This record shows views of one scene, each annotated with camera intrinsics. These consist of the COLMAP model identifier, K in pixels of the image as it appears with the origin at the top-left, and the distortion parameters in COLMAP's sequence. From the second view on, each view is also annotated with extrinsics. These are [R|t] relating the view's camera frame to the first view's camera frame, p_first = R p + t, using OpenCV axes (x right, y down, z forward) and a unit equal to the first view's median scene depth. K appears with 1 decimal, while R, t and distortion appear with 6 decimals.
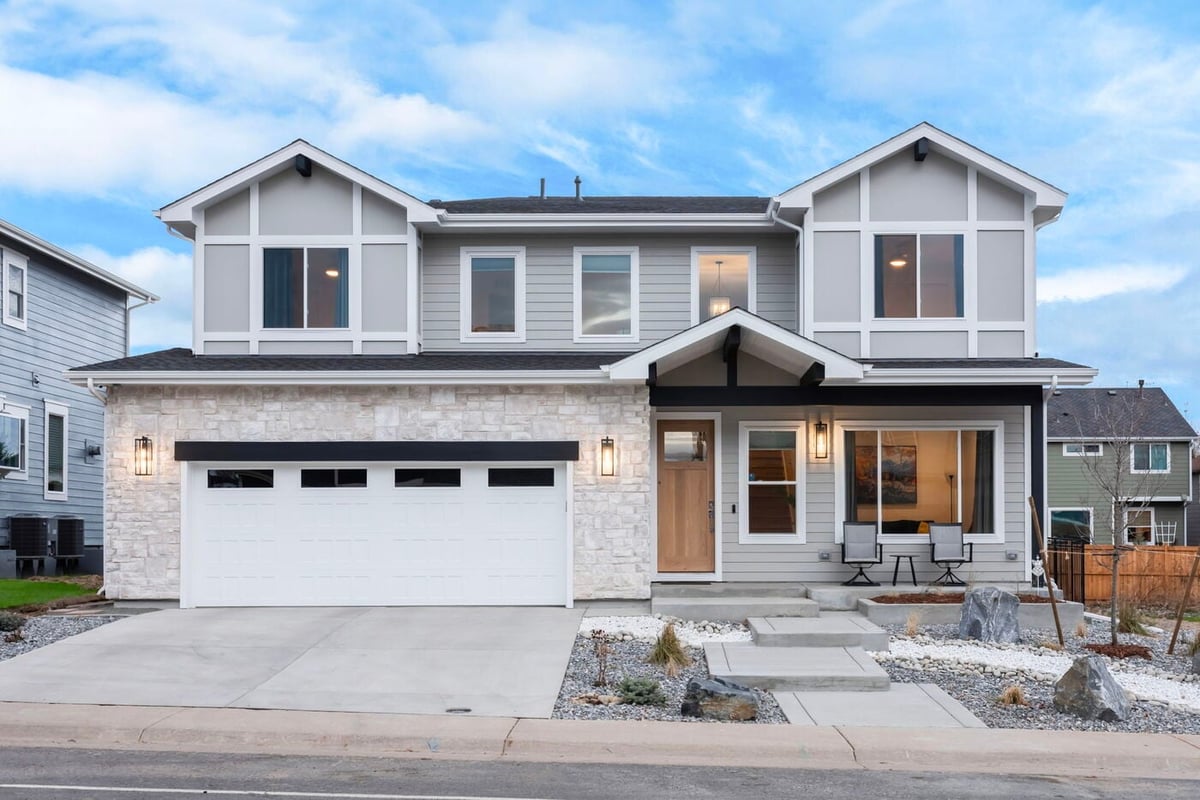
lens RADIAL K [[1170.2, 0, 598.7], [0, 1170.2, 393.0], [0, 0, 1]] dist [-0.009235, -0.003658]
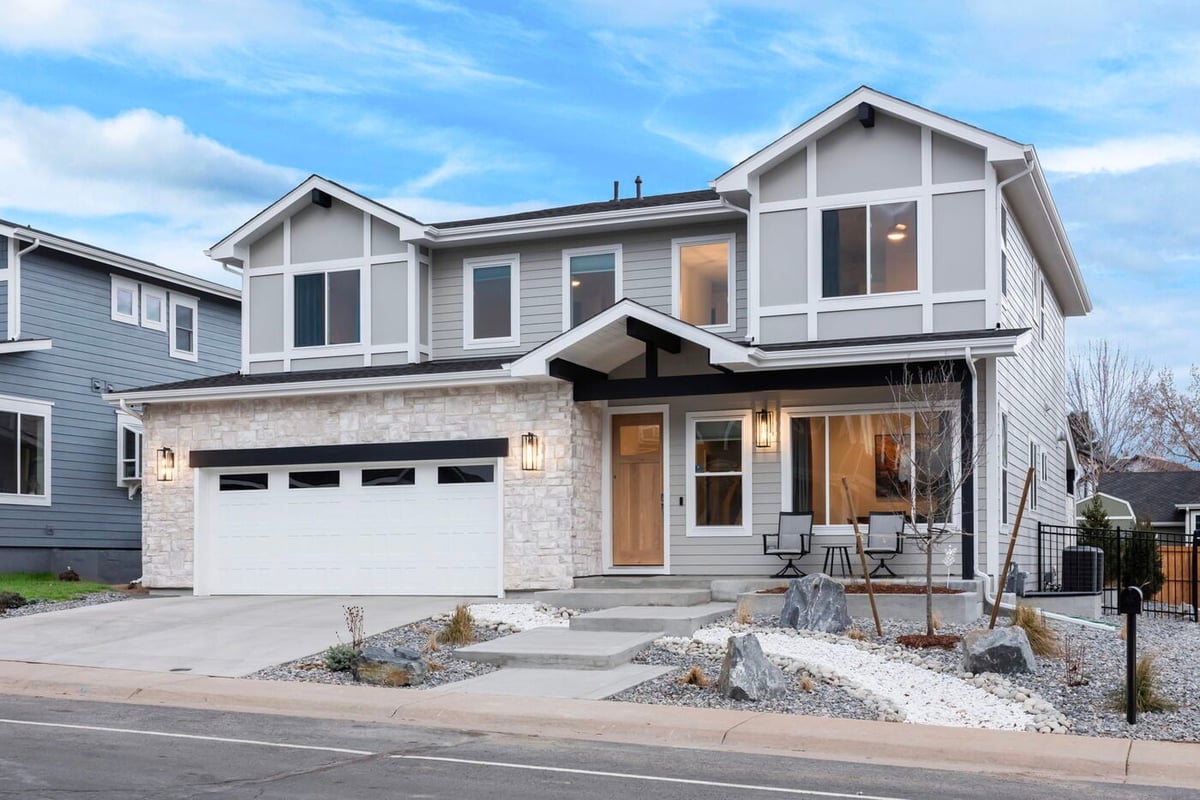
lens RADIAL K [[1229.1, 0, 600.1], [0, 1229.1, 396.3], [0, 0, 1]] dist [-0.007718, -0.002570]
pose [[0.940176, -0.047171, -0.337407, 0.425589], [0.044983, 0.998885, -0.014306, 0.023286], [0.337705, -0.001727, 0.941250, -0.001215]]
